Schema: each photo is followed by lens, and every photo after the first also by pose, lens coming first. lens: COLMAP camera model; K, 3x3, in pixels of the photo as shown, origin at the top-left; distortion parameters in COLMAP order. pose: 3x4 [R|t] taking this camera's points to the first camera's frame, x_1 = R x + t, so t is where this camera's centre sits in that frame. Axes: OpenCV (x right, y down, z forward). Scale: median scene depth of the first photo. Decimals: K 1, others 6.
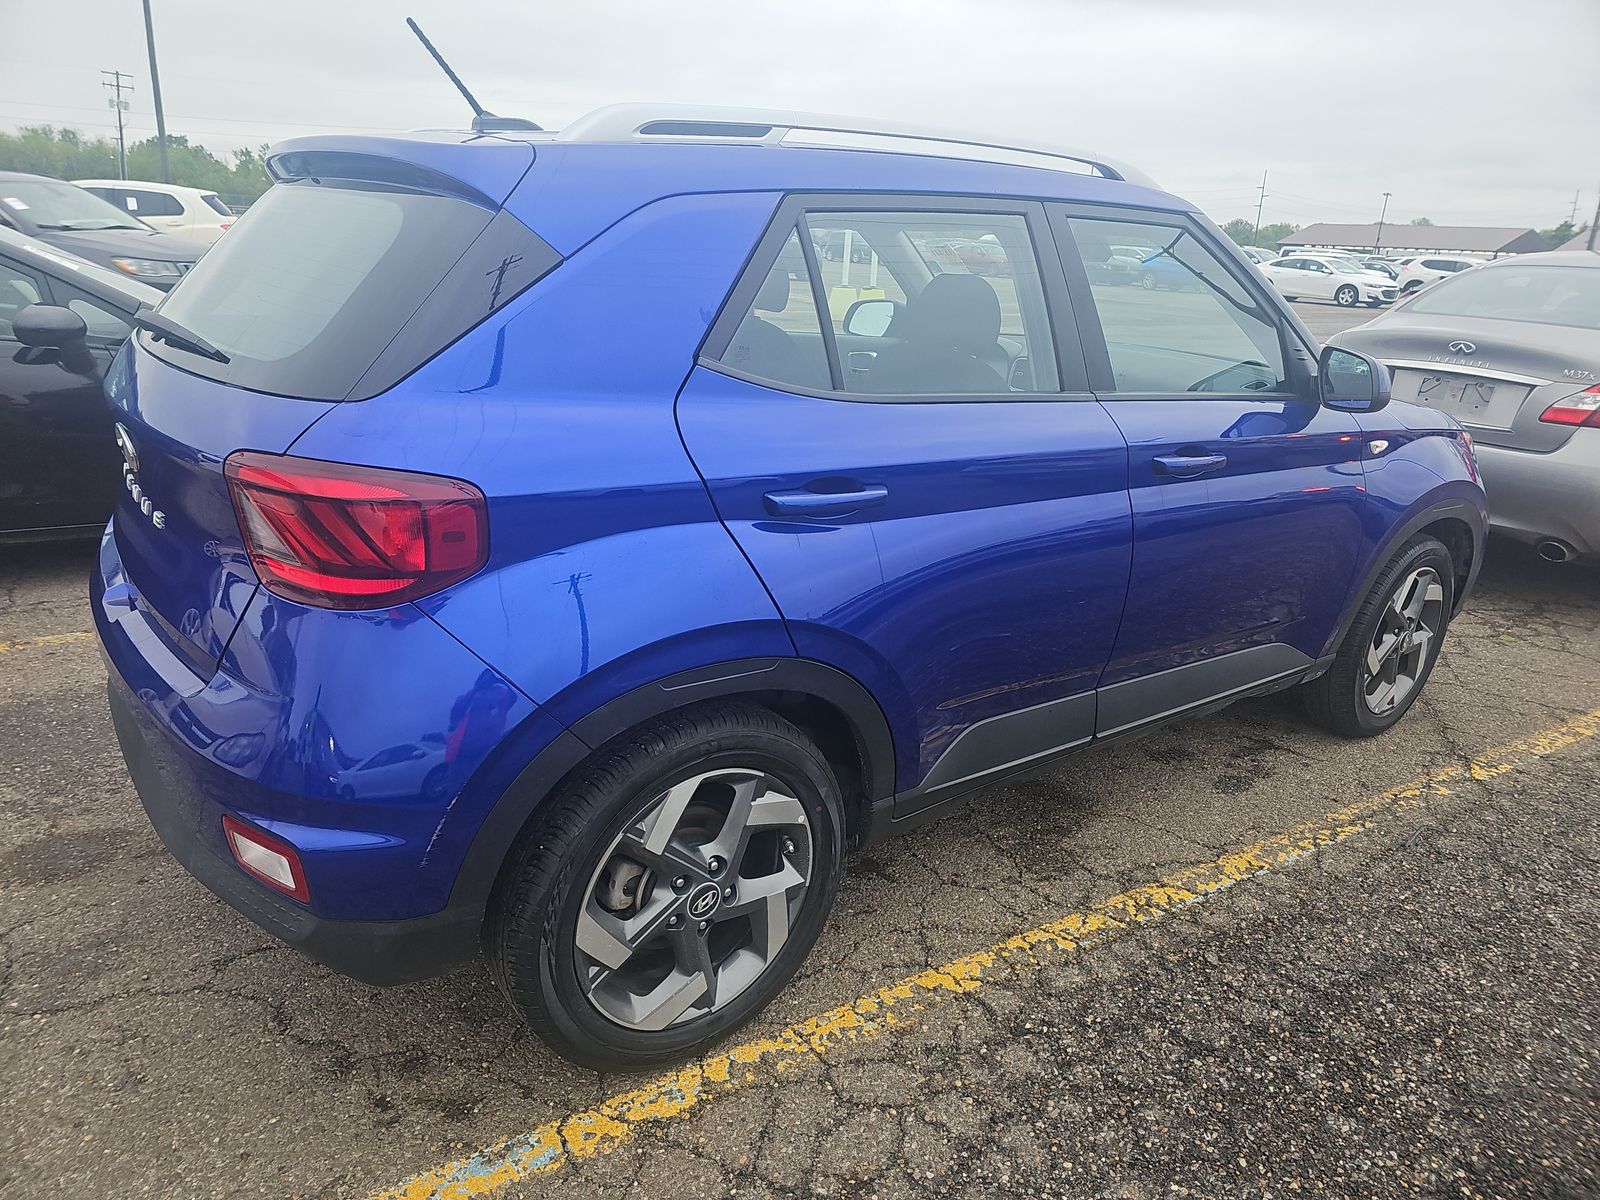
lens RADIAL K [[1034.4, 0, 803.9], [0, 1034.4, 606.0], [0, 0, 1]] dist [0.004384, -0.015273]
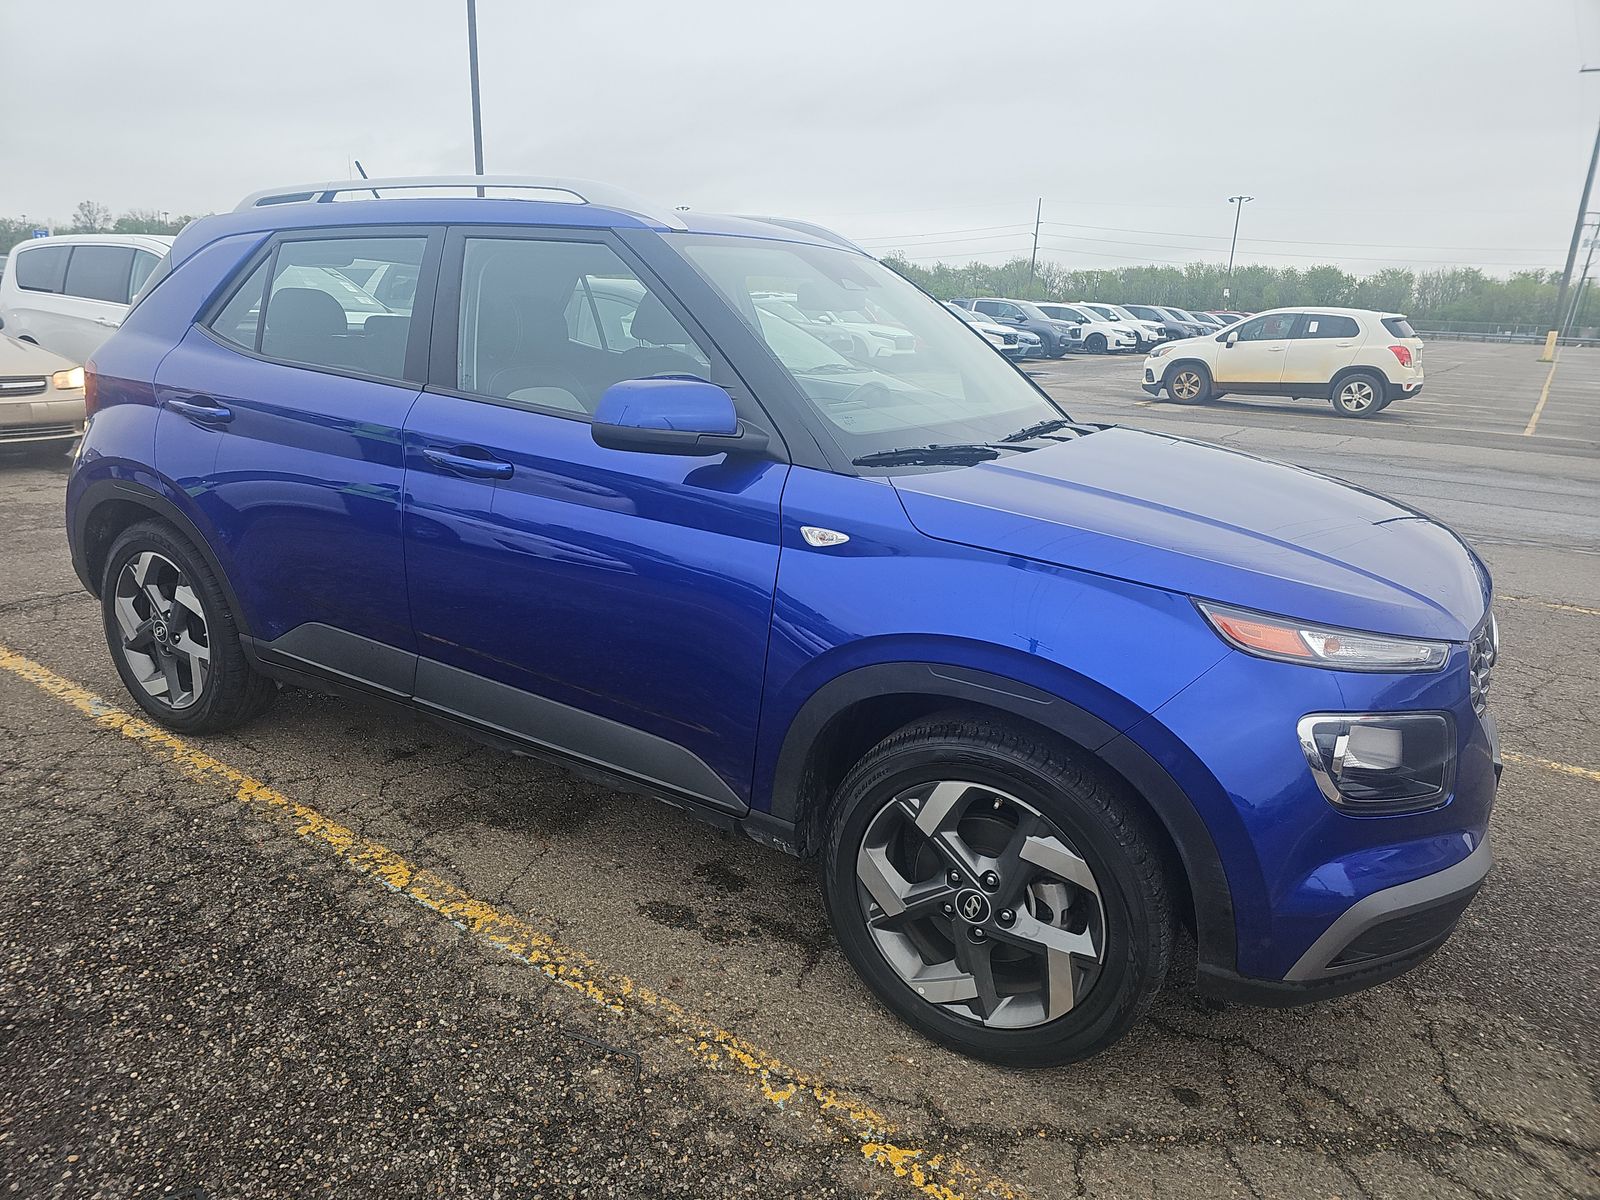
lens RADIAL K [[1034.4, 0, 804.5], [0, 1034.4, 593.7], [0, 0, 1]] dist [0.004384, -0.015273]
pose [[0.414585, 0.297065, -0.860158, 1.380420], [-0.270799, 0.942670, 0.195040, -0.349050], [0.868785, 0.152069, 0.471262, 0.767638]]
